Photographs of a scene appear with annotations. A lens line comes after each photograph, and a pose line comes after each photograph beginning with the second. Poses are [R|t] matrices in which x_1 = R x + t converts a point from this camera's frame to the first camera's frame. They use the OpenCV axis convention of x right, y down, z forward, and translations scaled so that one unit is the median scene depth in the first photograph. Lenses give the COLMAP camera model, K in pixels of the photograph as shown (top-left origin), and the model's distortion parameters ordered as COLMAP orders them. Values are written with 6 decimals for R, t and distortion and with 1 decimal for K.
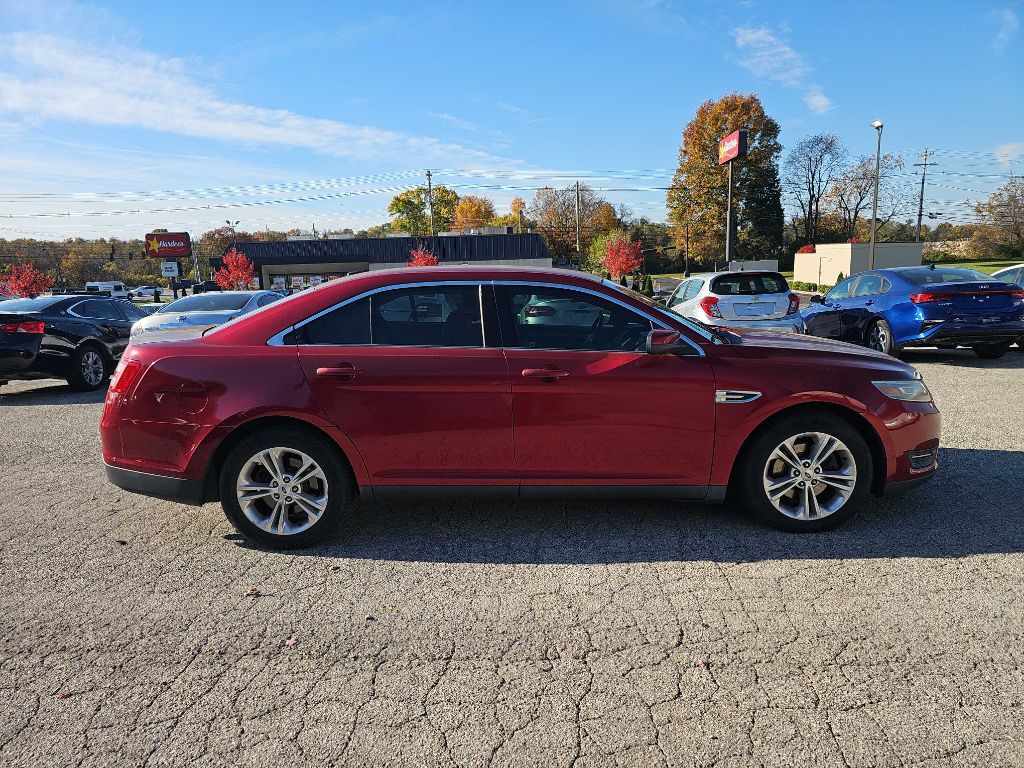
lens RADIAL K [[735.9, 0, 512.0], [0, 735.9, 384.0], [0, 0, 1]] dist [-0.006386, -0.009762]
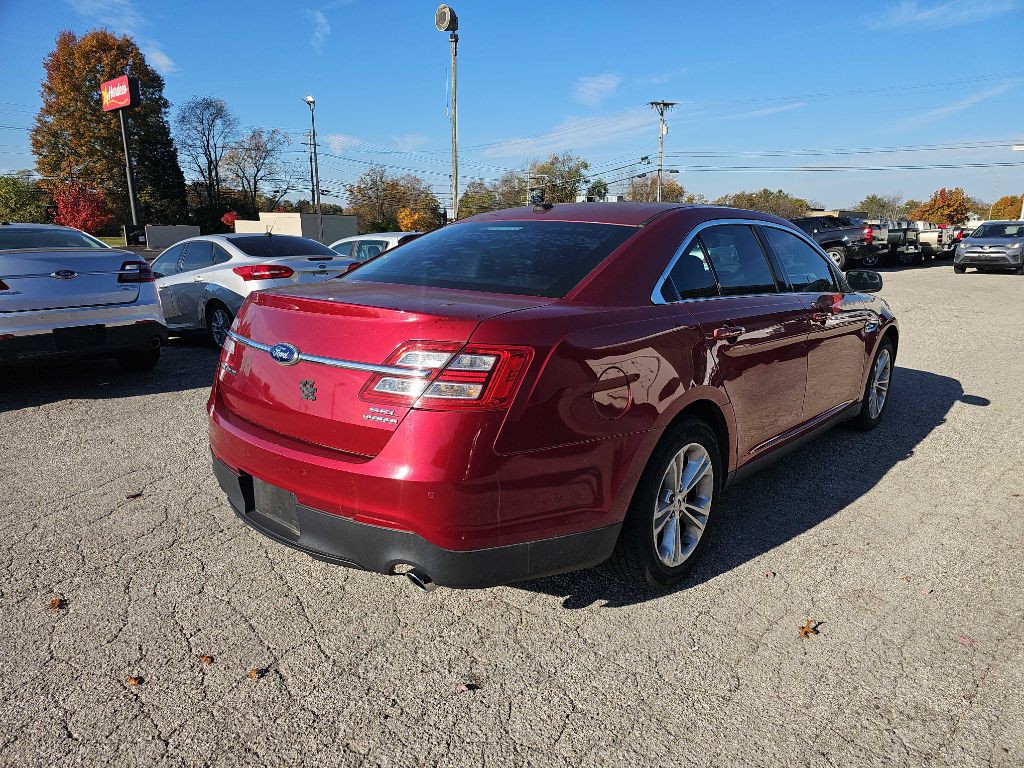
lens RADIAL K [[703.5, 0, 530.2], [0, 703.5, 388.6], [0, 0, 1]] dist [0.065569, -0.042401]
pose [[0.634094, -0.130403, 0.762181, -0.087353], [0.091786, 0.991402, 0.093260, -0.004404], [-0.767789, 0.010822, 0.640611, 0.062160]]
